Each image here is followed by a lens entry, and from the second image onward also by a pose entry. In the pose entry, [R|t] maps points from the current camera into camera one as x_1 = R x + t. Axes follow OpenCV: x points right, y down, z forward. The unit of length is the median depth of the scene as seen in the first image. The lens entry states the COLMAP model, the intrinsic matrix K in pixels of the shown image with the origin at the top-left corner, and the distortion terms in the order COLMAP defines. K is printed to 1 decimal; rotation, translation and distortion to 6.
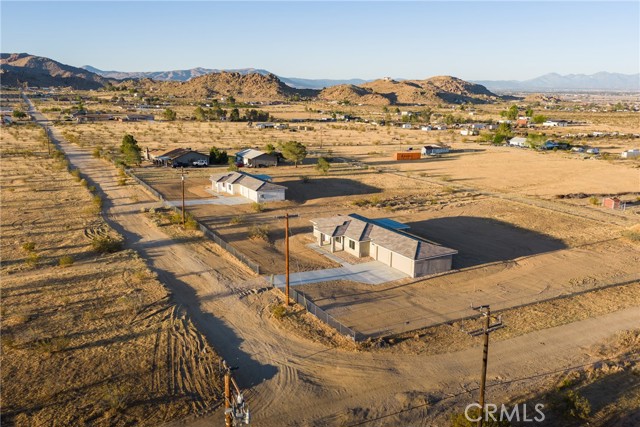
lens RADIAL K [[526.1, 0, 320.0], [0, 526.1, 213.5], [0, 0, 1]] dist [0.031358, -0.053334]
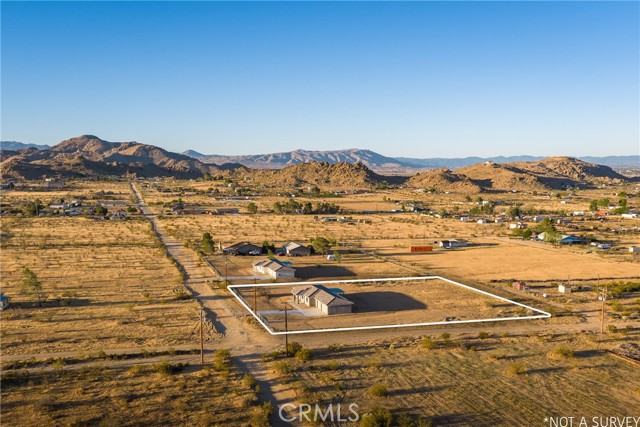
lens RADIAL K [[526.1, 0, 320.0], [0, 526.1, 213.5], [0, 0, 1]] dist [0.031358, -0.053334]
pose [[0.987337, 0.003226, -0.158607, 0.119985], [-0.029272, 0.986331, -0.162157, 0.017476], [0.155916, 0.164746, 0.973935, -0.258259]]
